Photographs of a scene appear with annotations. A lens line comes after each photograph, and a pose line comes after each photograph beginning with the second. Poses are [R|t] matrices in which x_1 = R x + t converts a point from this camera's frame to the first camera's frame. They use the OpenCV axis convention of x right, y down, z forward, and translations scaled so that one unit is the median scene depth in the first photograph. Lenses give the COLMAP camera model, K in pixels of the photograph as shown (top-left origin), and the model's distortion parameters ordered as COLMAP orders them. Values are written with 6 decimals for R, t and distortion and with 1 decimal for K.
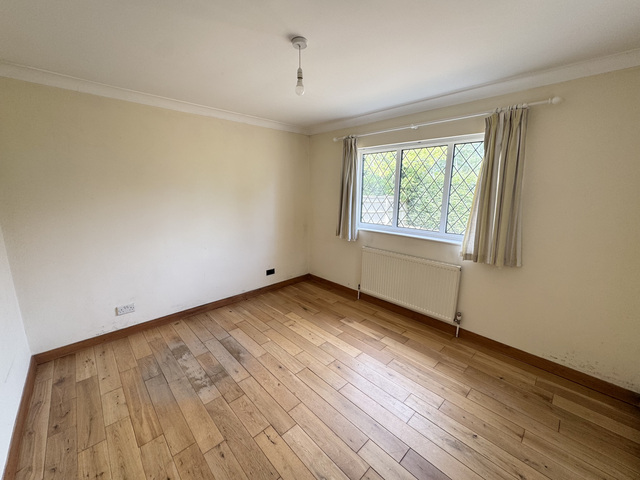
lens RADIAL K [[255.0, 0, 320.9], [0, 255.0, 239.6], [0, 0, 1]] dist [-0.000053, -0.000270]
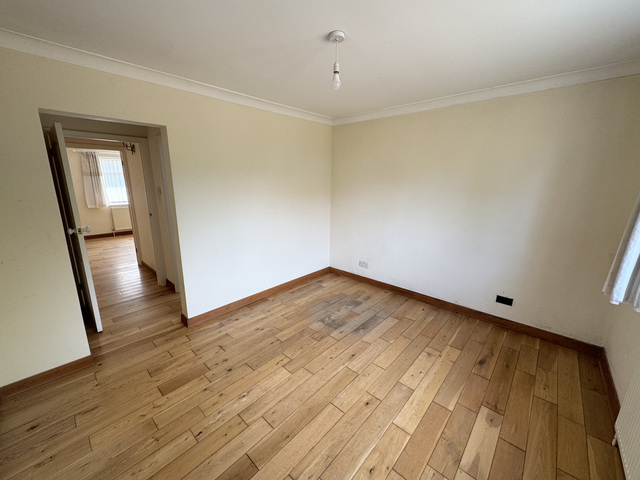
lens RADIAL K [[255.0, 0, 320.0], [0, 255.0, 241.3], [0, 0, 1]] dist [-0.000053, -0.000270]
pose [[0.064917, 0.230514, -0.970901, 0.664935], [-0.200330, 0.956156, 0.213618, -0.126665], [0.977575, 0.180633, 0.108250, 0.606984]]
